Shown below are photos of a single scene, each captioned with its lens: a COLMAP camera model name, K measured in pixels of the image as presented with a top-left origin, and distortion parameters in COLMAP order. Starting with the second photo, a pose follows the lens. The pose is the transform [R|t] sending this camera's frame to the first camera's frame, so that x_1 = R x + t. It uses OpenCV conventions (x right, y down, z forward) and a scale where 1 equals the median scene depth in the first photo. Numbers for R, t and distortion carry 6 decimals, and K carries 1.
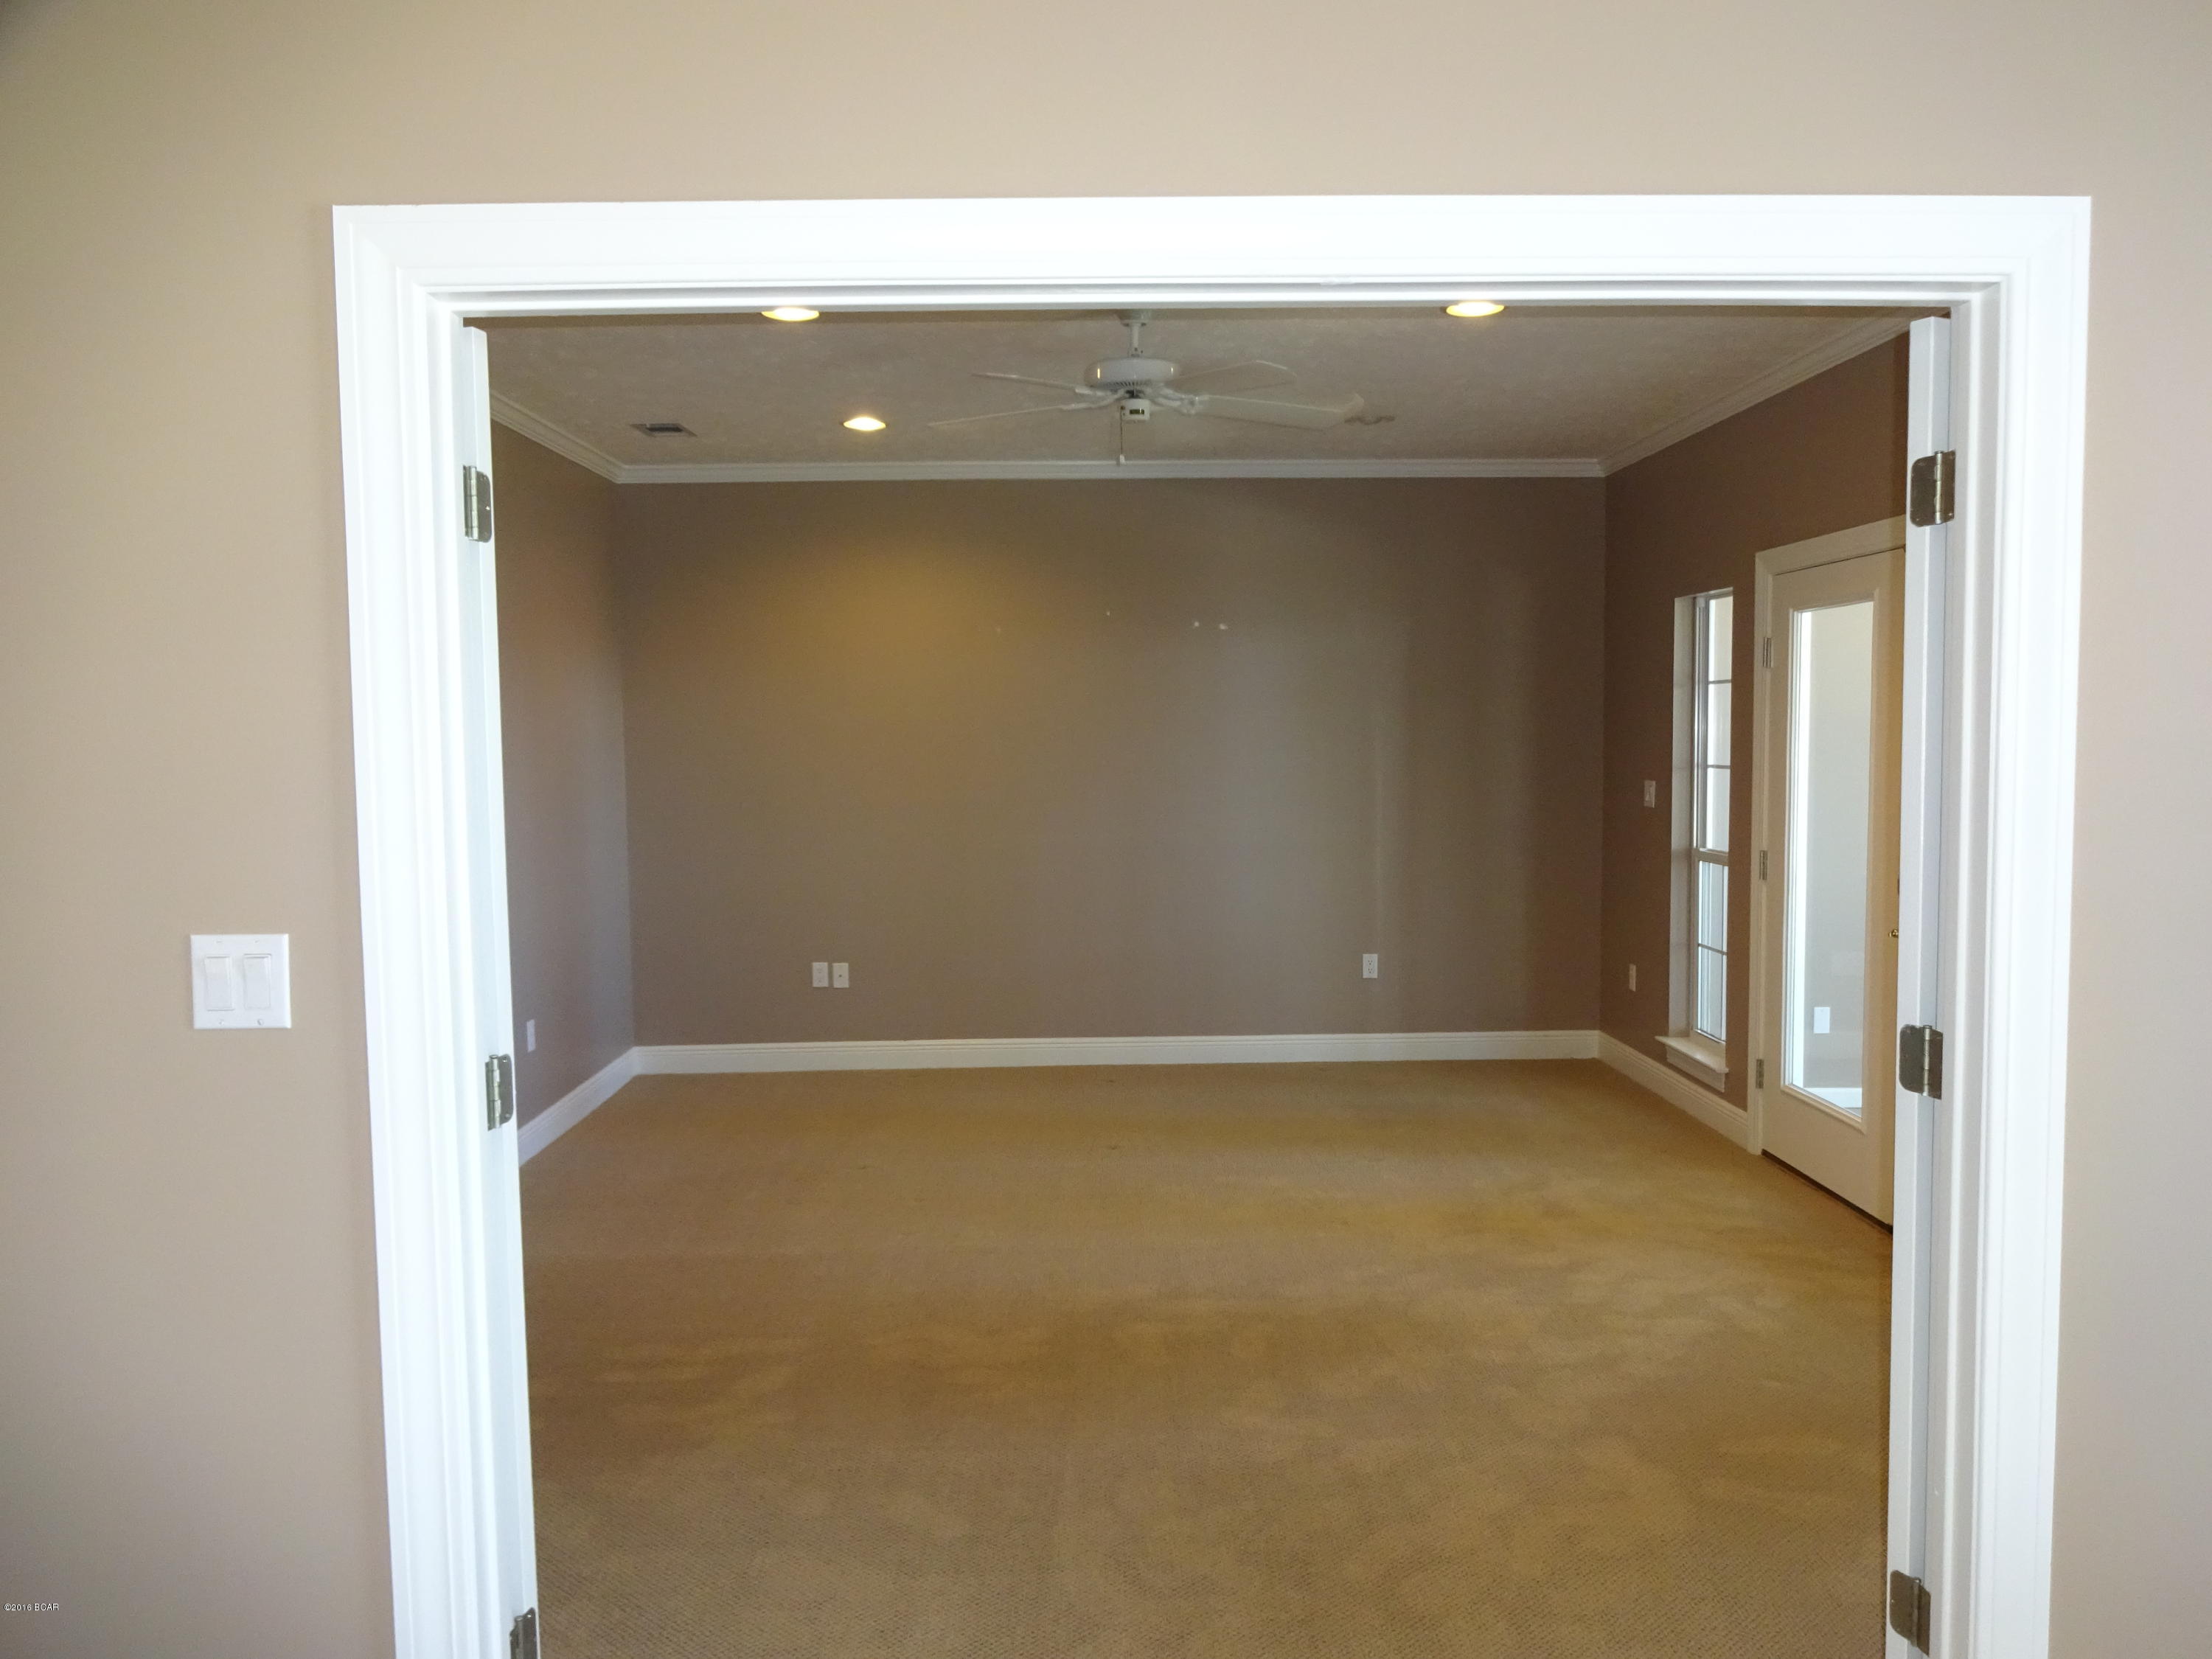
lens RADIAL K [[1632.1, 0, 1106.0], [0, 1632.1, 829.5], [0, 0, 1]] dist [-0.003582, 0.001105]
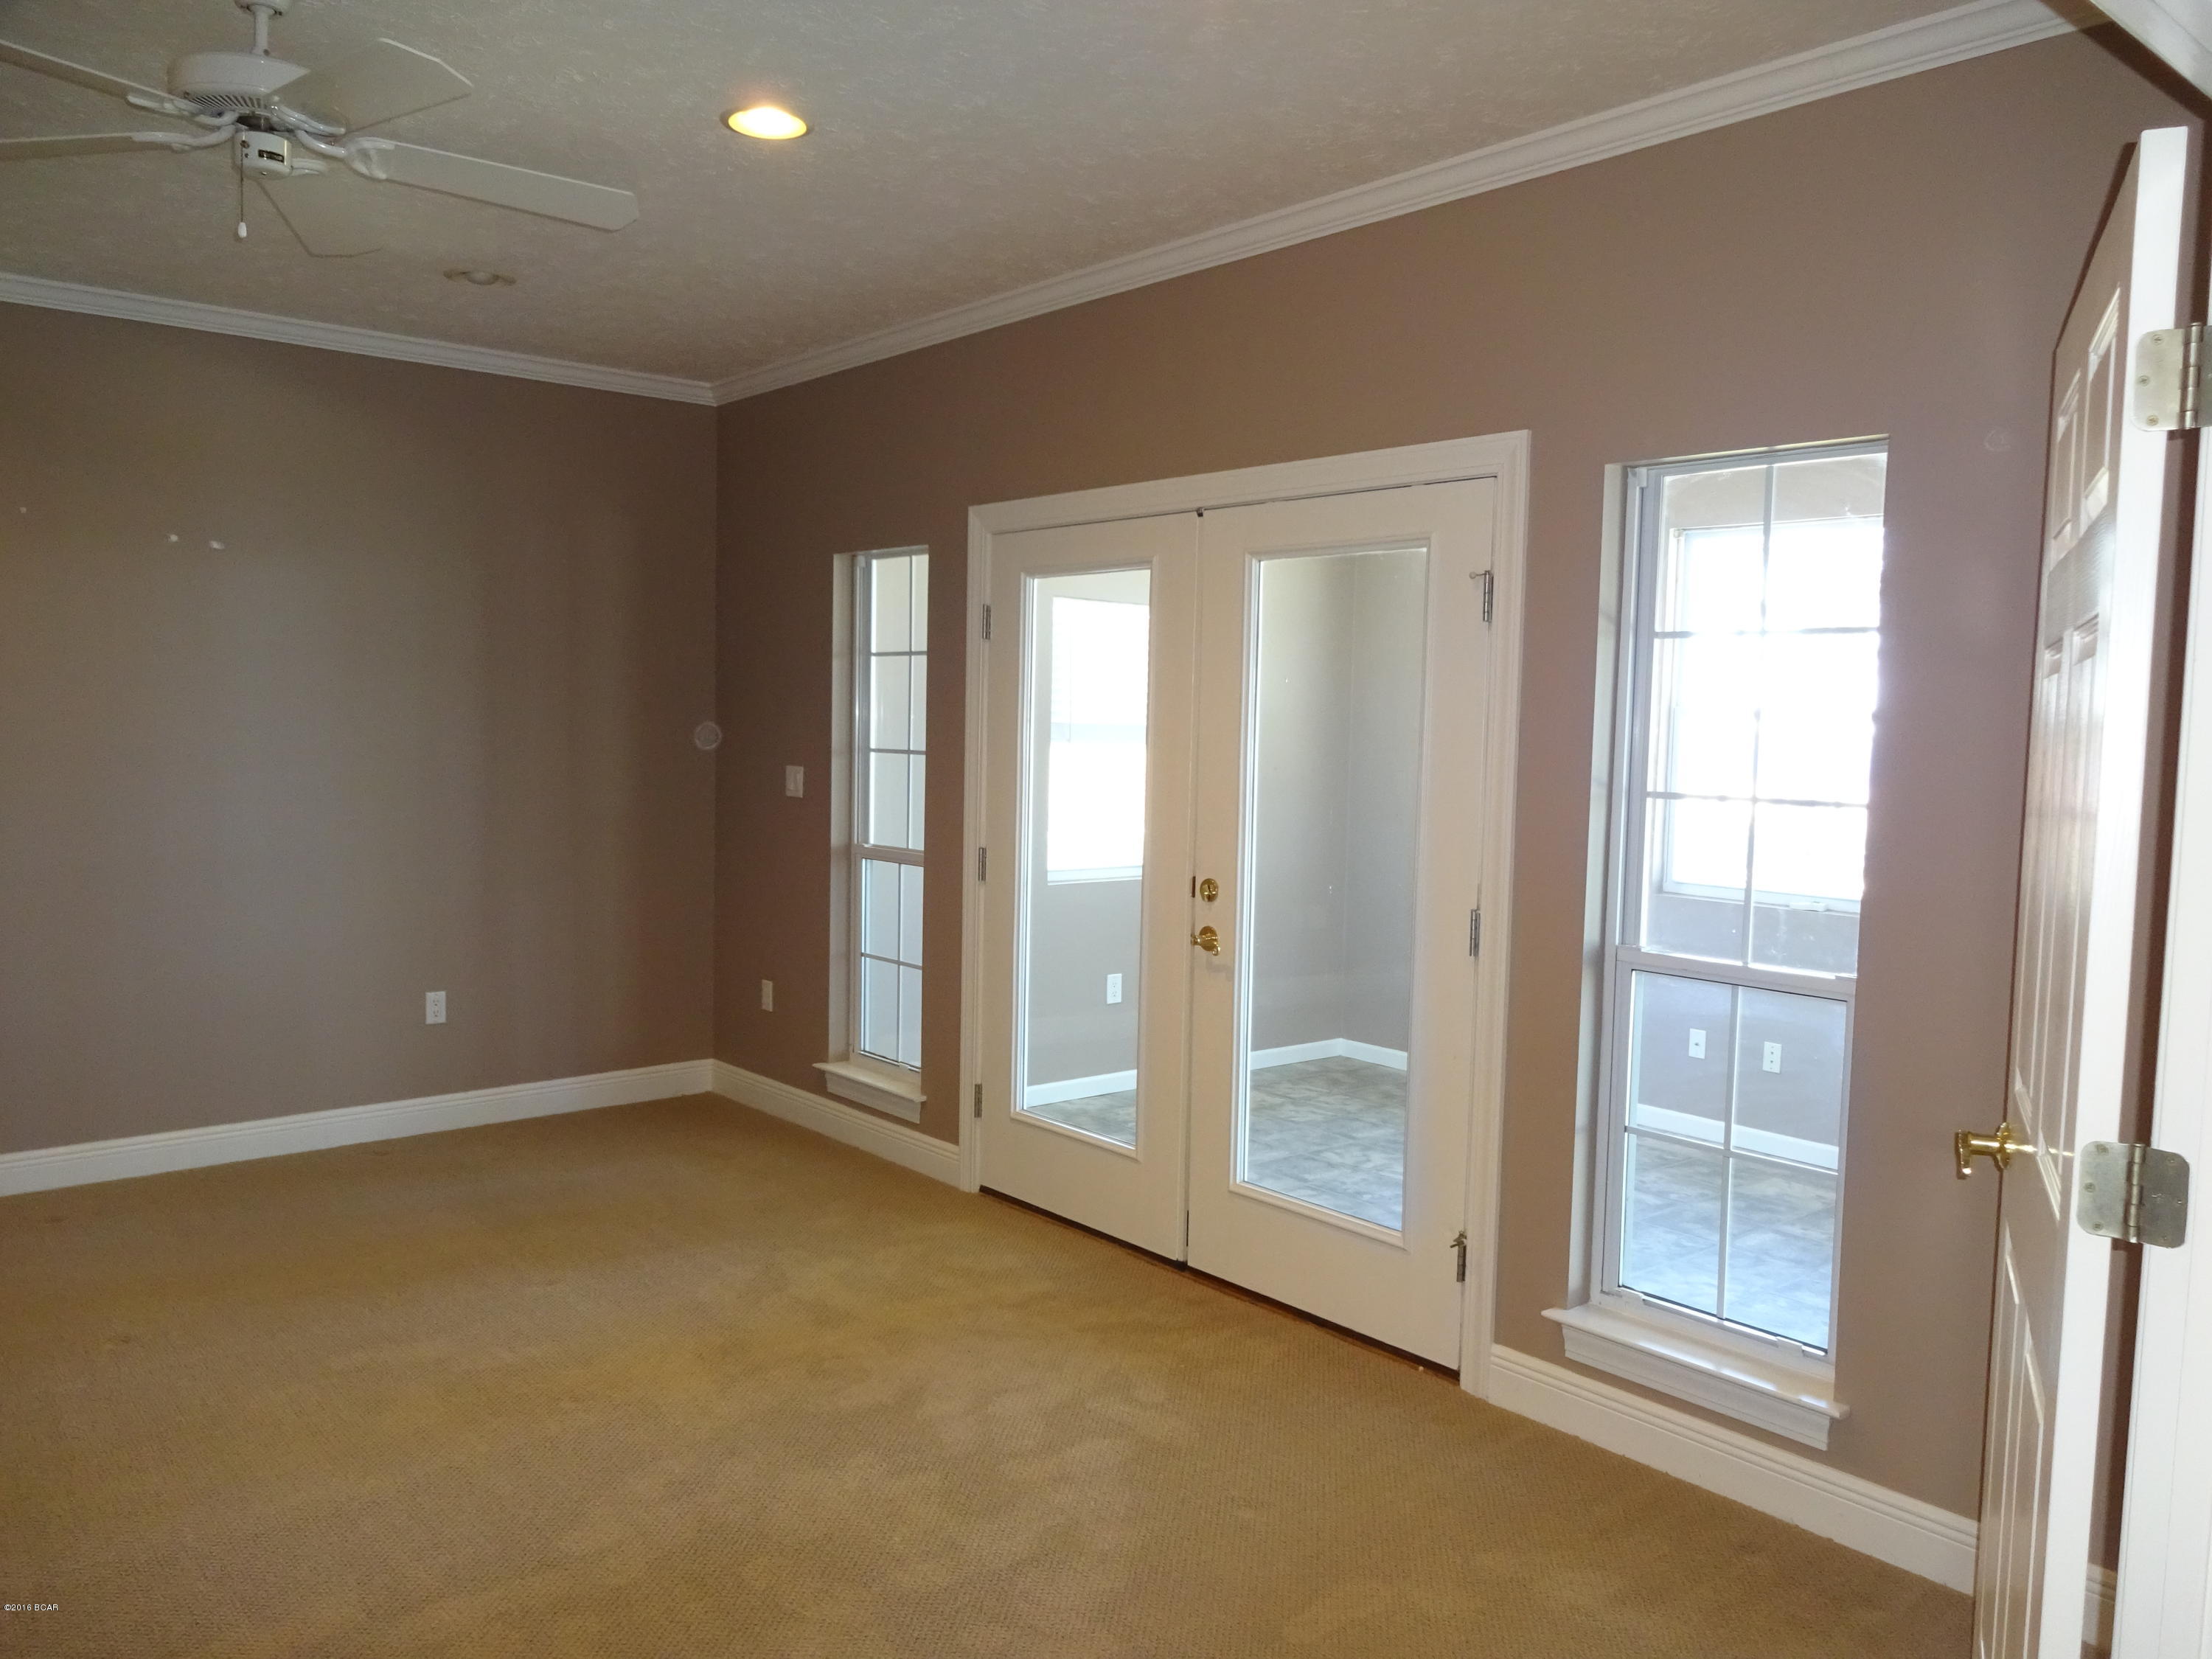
lens RADIAL K [[1644.2, 0, 1106.0], [0, 1644.2, 829.5], [0, 0, 1]] dist [-0.008014, 0.004805]
pose [[0.773645, -0.022478, 0.633220, -0.094040], [0.013887, 0.999732, 0.018522, -0.011133], [-0.633467, -0.005536, 0.773750, 0.242946]]
